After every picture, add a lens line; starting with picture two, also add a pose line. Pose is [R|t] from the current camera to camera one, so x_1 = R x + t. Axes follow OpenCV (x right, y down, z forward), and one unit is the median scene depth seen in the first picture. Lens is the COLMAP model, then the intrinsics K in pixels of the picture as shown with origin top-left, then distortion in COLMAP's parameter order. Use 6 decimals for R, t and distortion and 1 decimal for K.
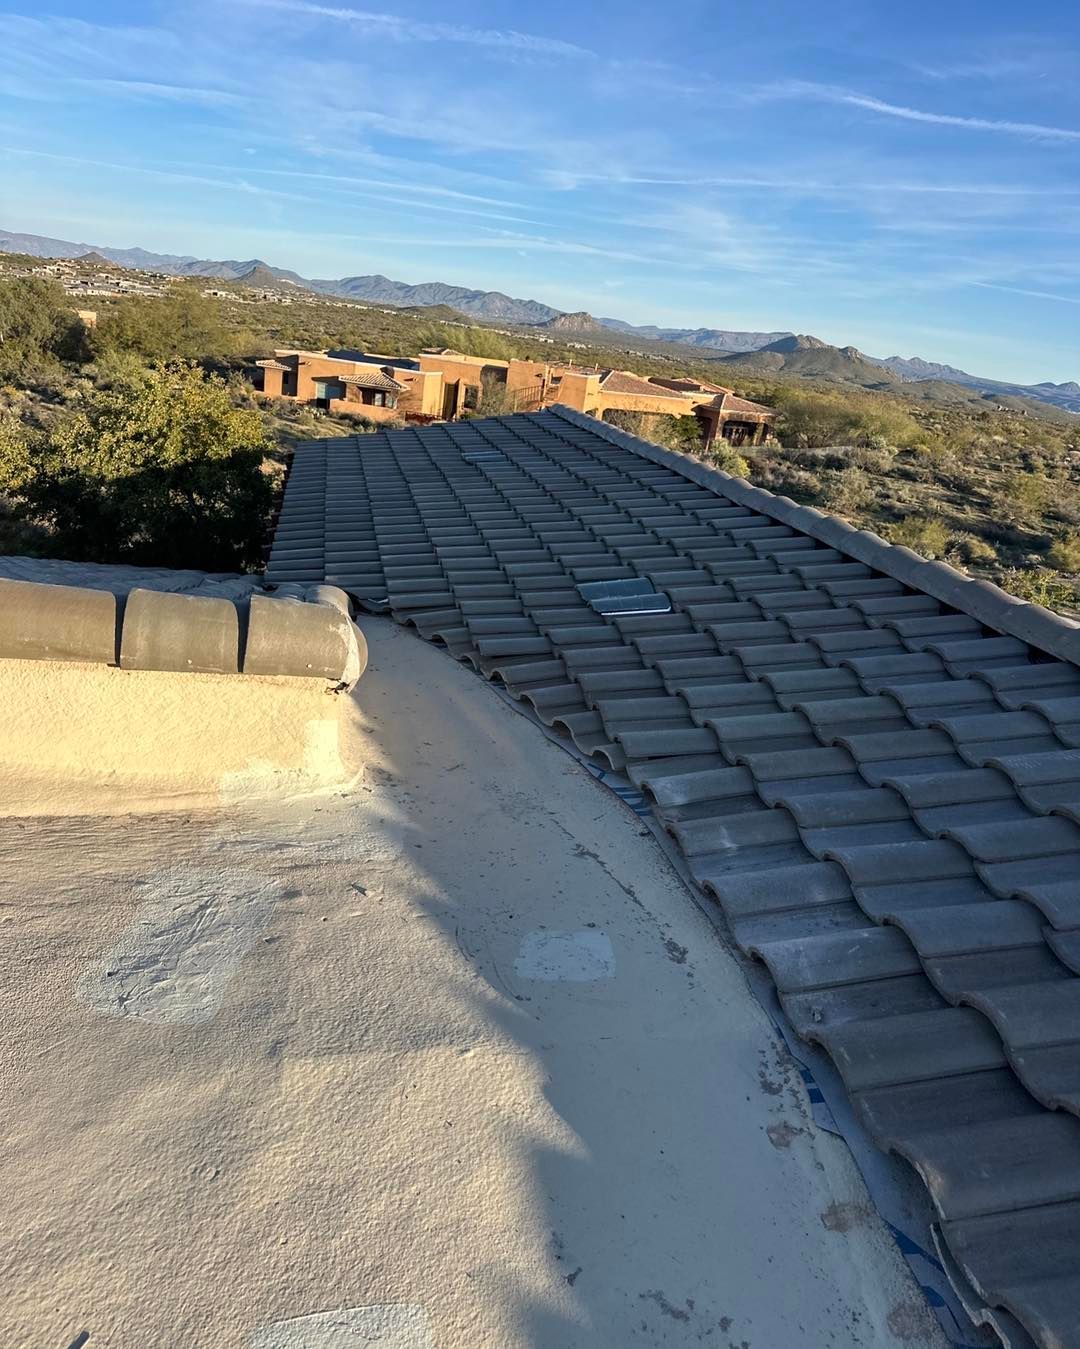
lens RADIAL K [[999.0, 0, 538.6], [0, 999.0, 679.6], [0, 0, 1]] dist [0.024570, -0.040449]
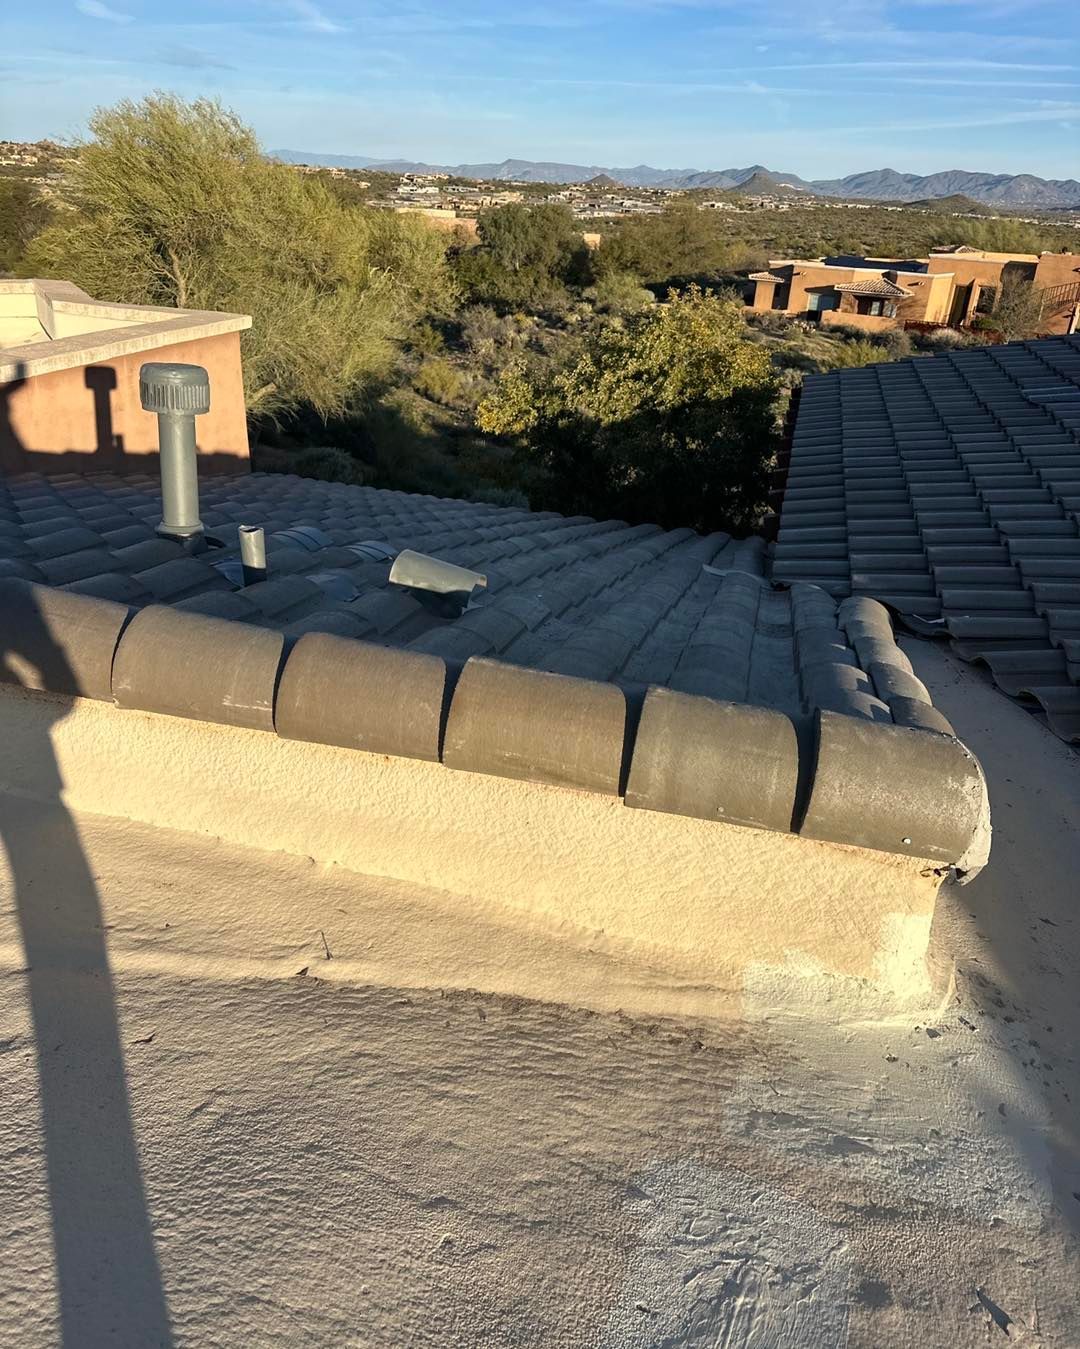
lens RADIAL K [[999.0, 0, 531.2], [0, 999.0, 683.4], [0, 0, 1]] dist [0.024570, -0.040449]
pose [[0.895260, 0.113636, -0.430808, -0.050616], [-0.077318, 0.991882, 0.100960, -0.043568], [0.438783, -0.057077, 0.896778, 0.096422]]
